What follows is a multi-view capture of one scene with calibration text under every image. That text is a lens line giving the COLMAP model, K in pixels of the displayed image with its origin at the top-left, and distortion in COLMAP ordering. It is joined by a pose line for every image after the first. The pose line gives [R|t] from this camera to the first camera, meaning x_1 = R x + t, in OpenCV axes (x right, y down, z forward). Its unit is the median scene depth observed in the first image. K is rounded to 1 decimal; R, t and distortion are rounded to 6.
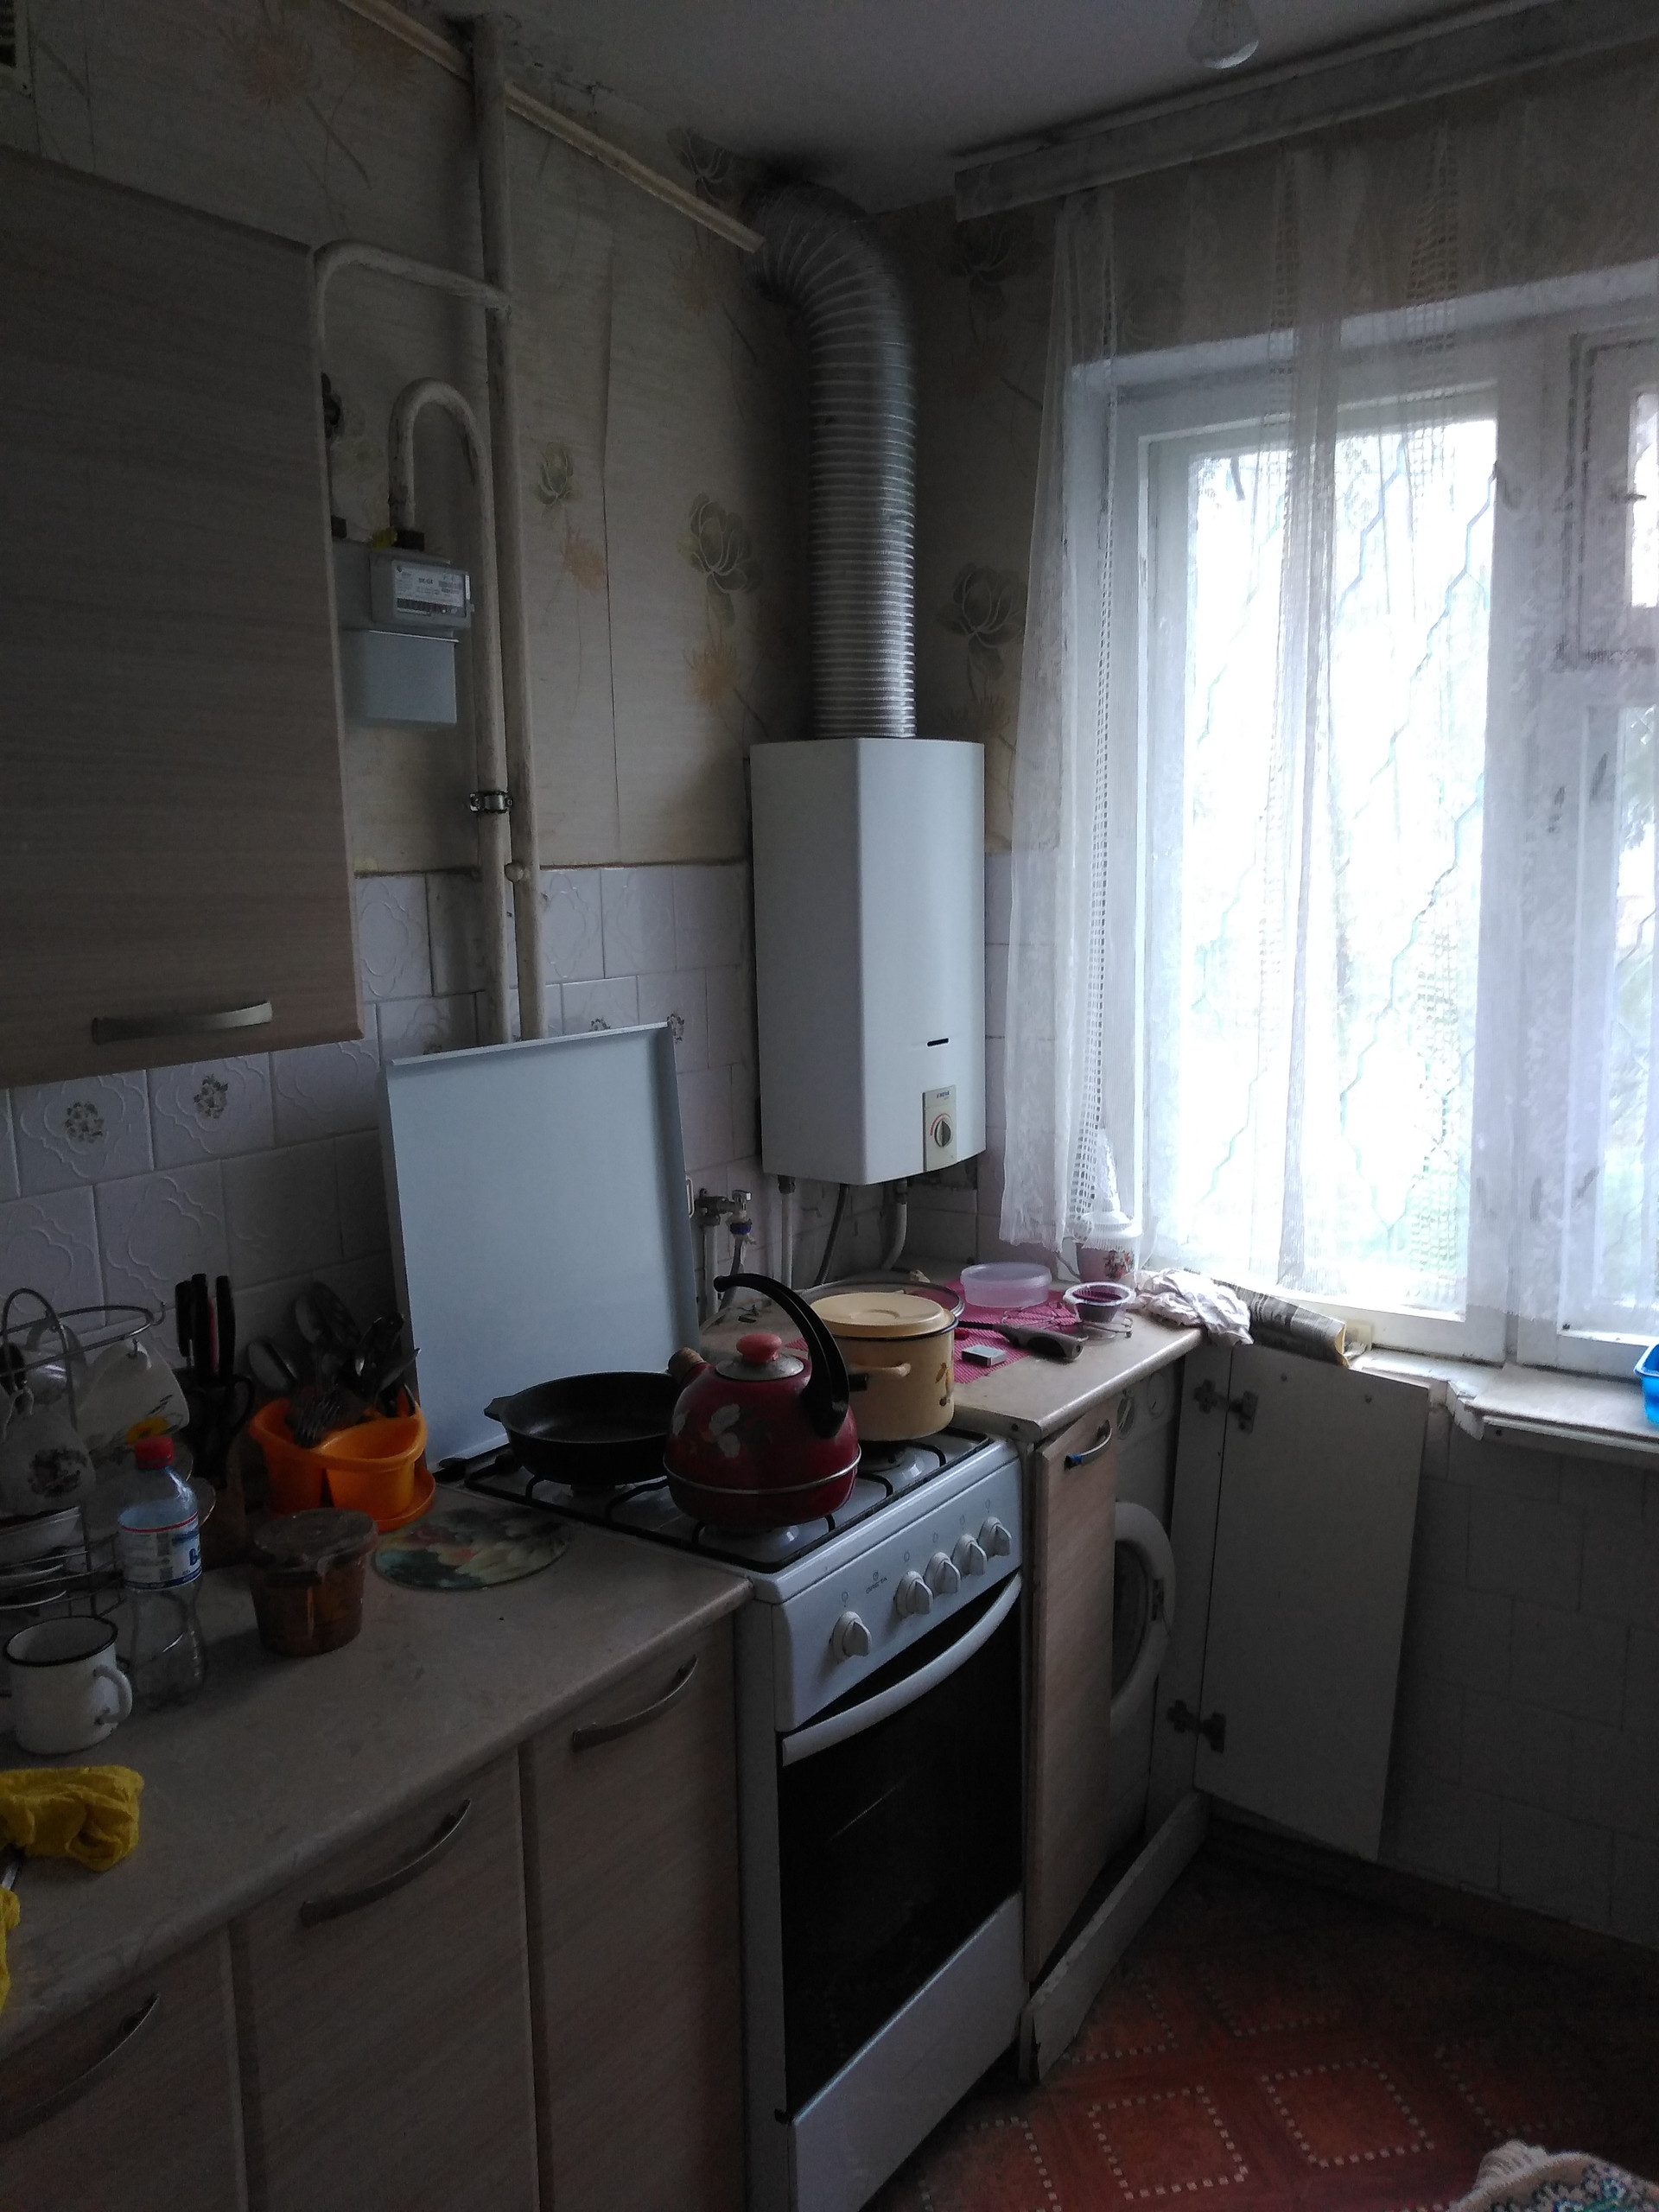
lens RADIAL K [[1741.0, 0, 829.5], [0, 1741.0, 1106.0], [0, 0, 1]] dist [0.015795, -0.003063]
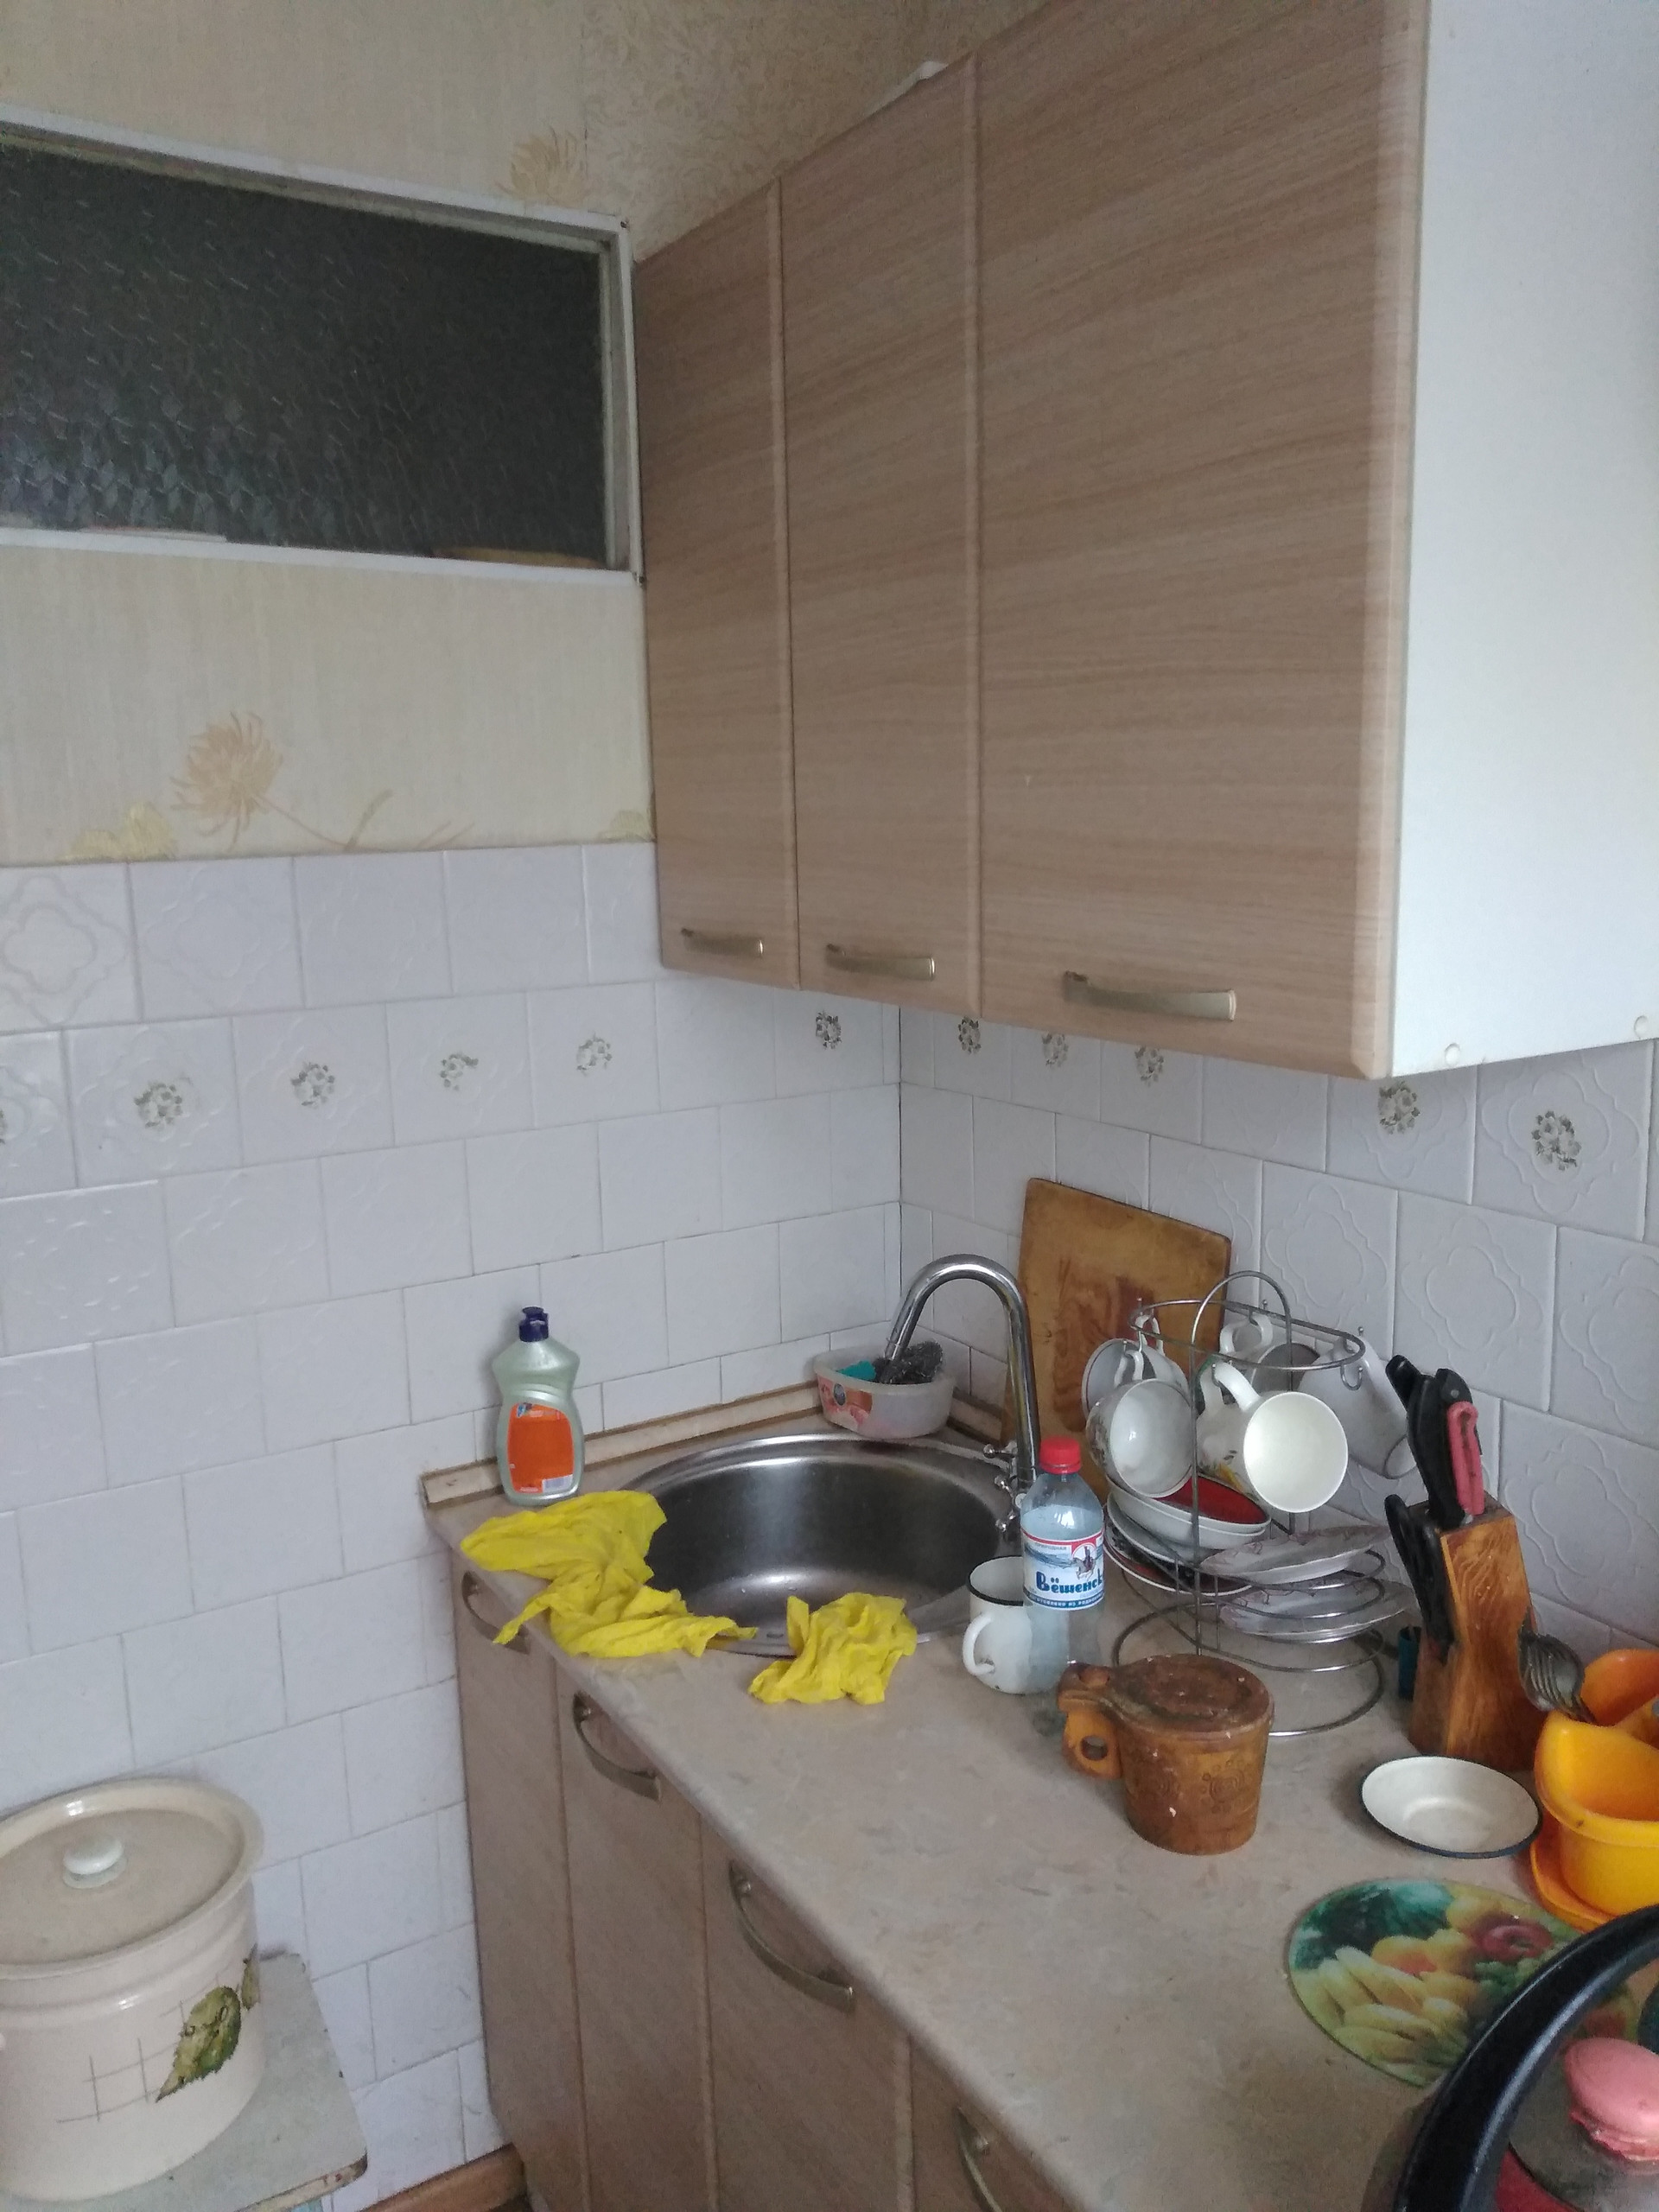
lens RADIAL K [[1741.0, 0, 829.5], [0, 1741.0, 1106.0], [0, 0, 1]] dist [0.015795, -0.003063]
pose [[-0.415742, 0.192045, -0.888976, 0.359167], [-0.110202, 0.959612, 0.258842, -0.162810], [0.902781, 0.205579, -0.377787, 0.998643]]
